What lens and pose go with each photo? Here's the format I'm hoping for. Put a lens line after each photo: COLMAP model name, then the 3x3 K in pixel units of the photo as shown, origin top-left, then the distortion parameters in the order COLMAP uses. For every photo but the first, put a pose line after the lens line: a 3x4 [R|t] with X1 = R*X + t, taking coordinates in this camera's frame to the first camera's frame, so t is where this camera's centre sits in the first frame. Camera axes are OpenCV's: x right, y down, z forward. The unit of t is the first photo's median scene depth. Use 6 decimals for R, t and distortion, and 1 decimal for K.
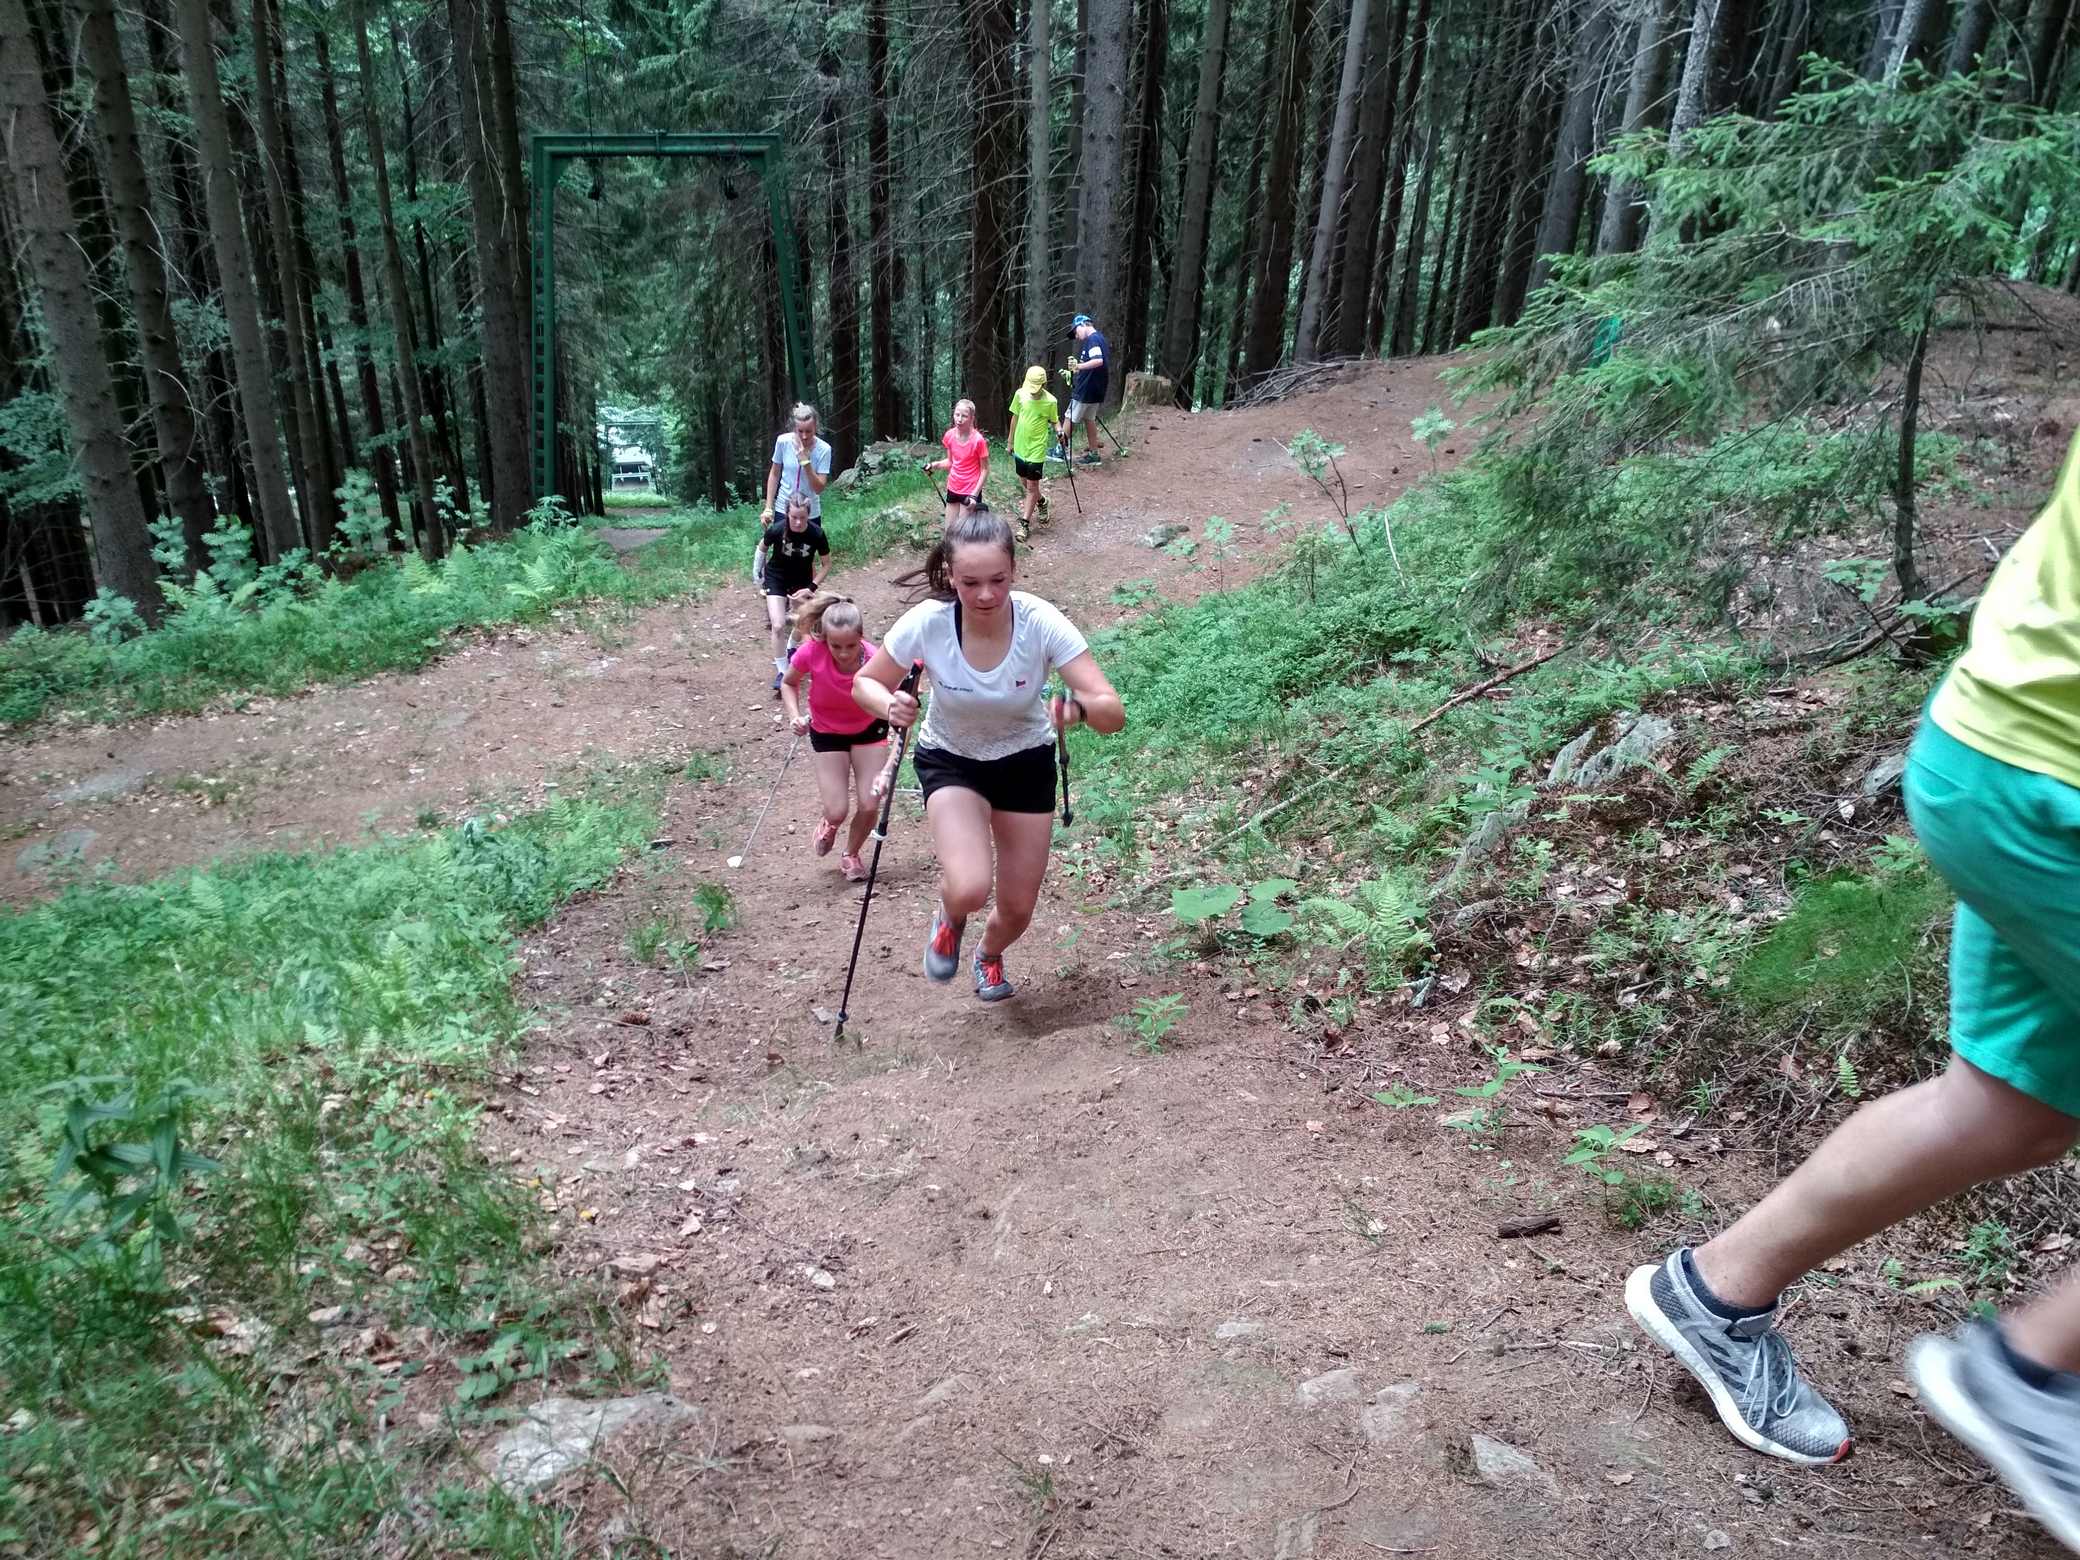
lens RADIAL K [[1827.6, 0, 1029.6], [0, 1827.6, 785.9], [0, 0, 1]] dist [0.125986, -0.219501]
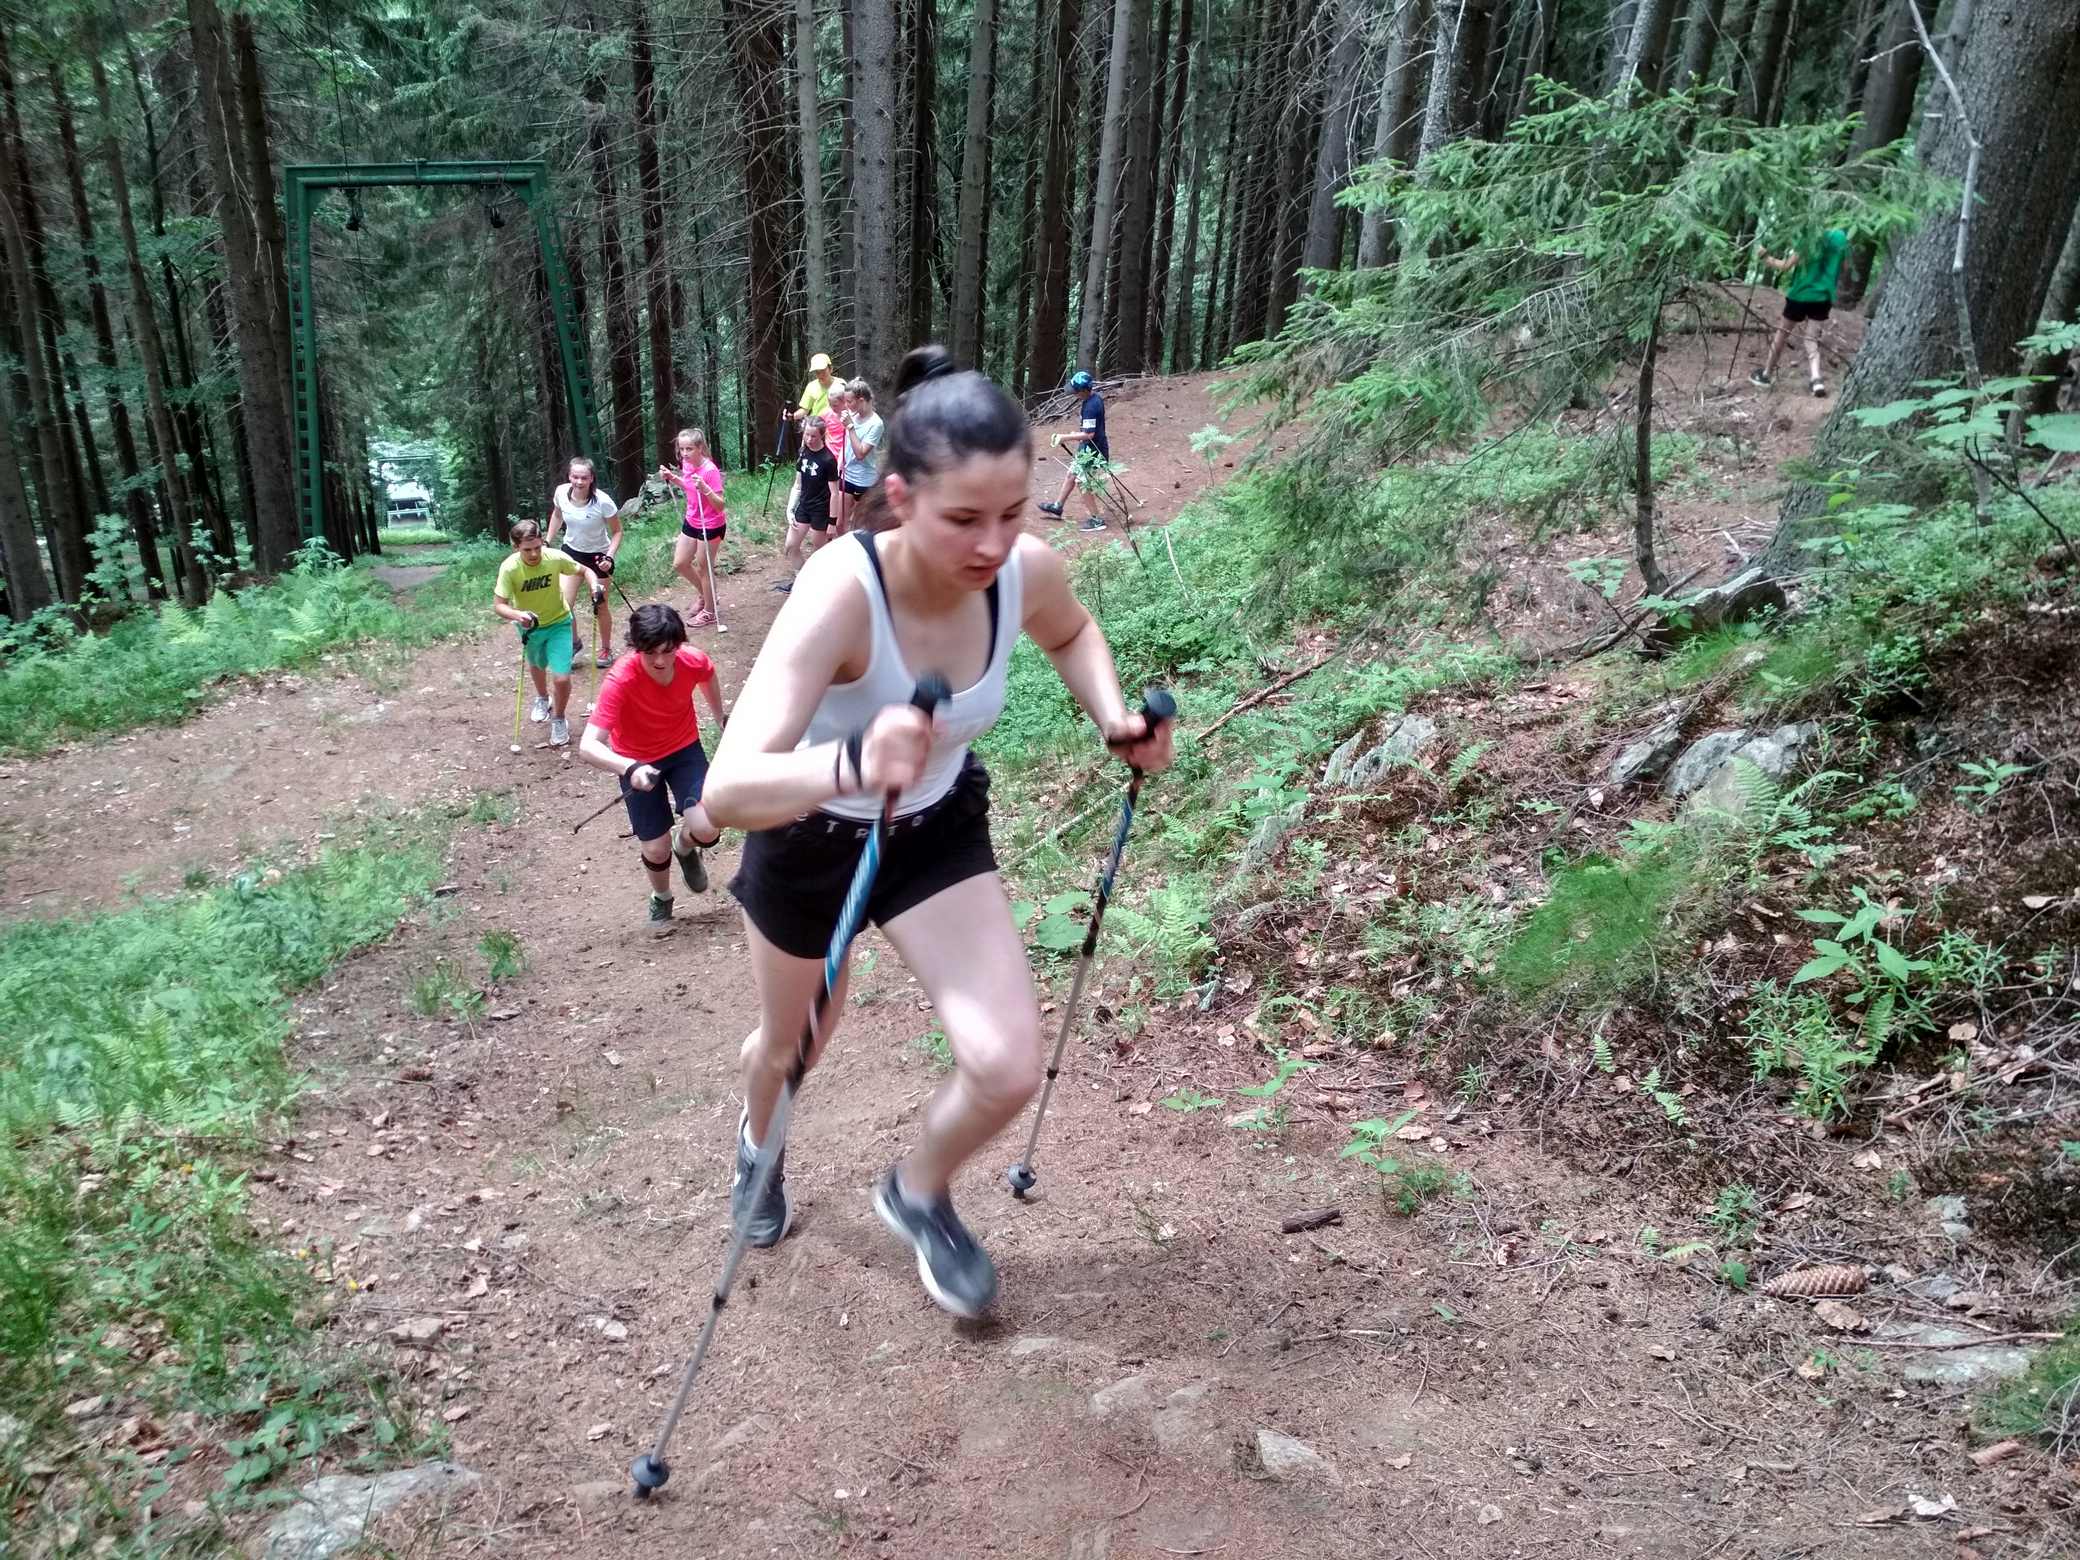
lens RADIAL K [[1827.6, 0, 1029.6], [0, 1827.6, 785.9], [0, 0, 1]] dist [0.125986, -0.219501]
pose [[0.993404, -0.048681, 0.103819, 0.009126], [0.049826, 0.998722, -0.008464, -0.000468], [-0.103274, 0.013581, 0.994560, -0.000853]]
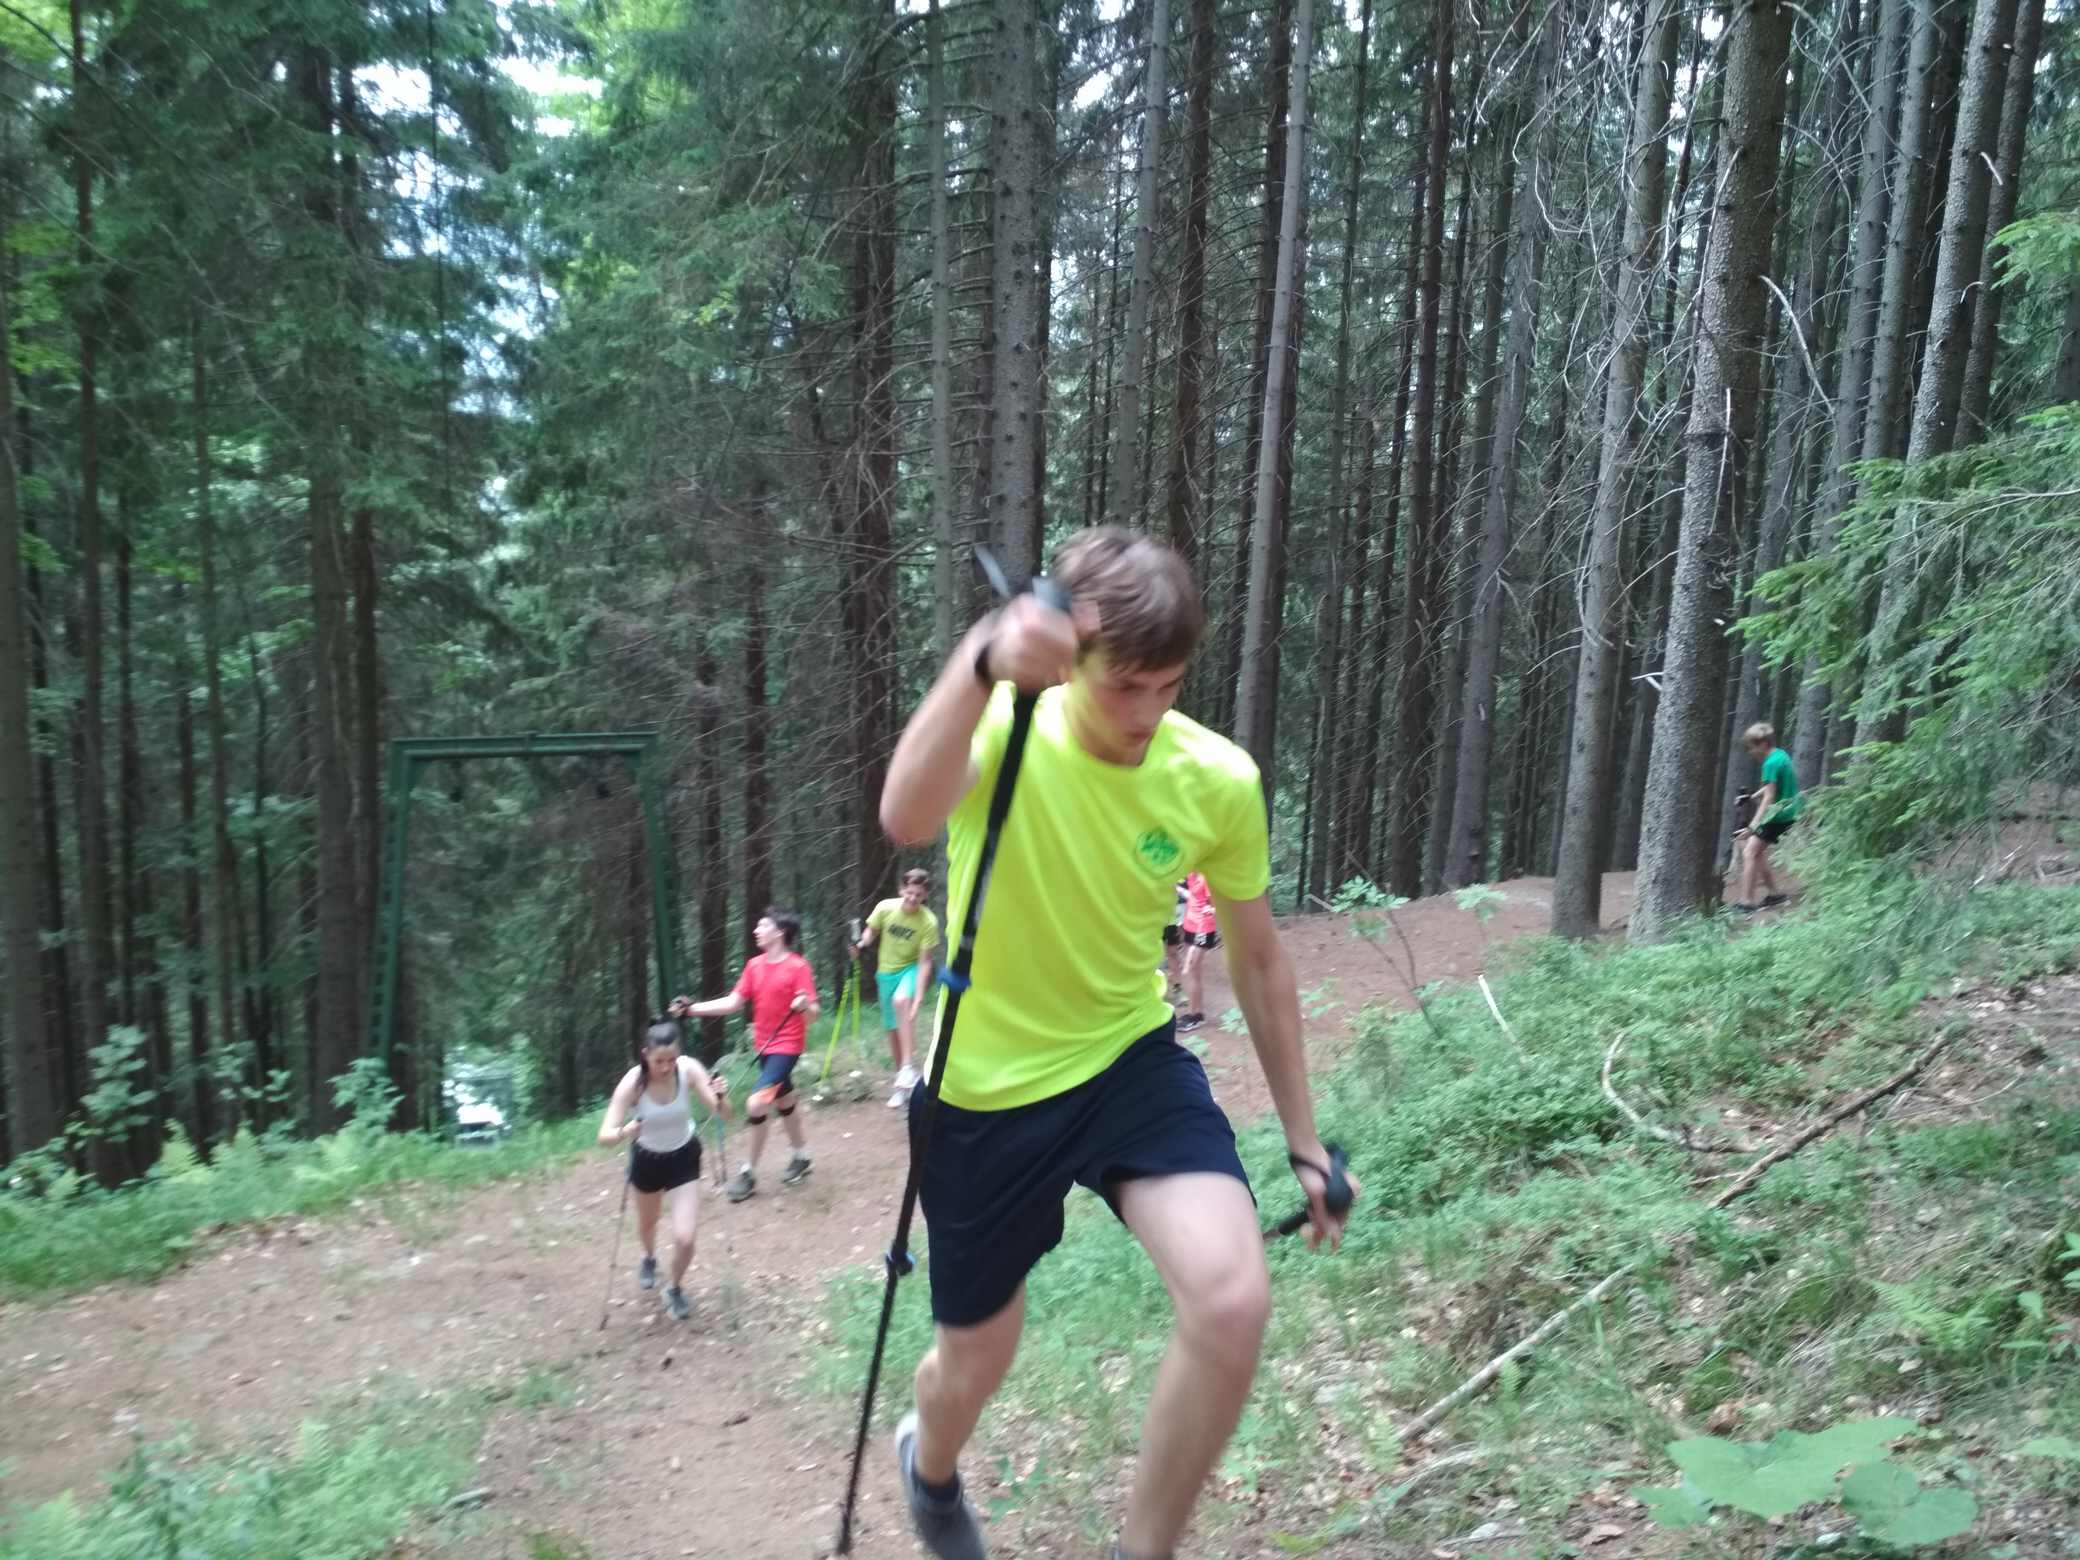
lens RADIAL K [[1820.8, 0, 1029.5], [0, 1820.8, 780.7], [0, 0, 1]] dist [0.134390, -0.226379]
pose [[0.996533, -0.022223, 0.080180, -0.082294], [0.048450, 0.938421, -0.342079, 0.042180], [-0.067641, 0.344778, 0.936244, 0.452839]]
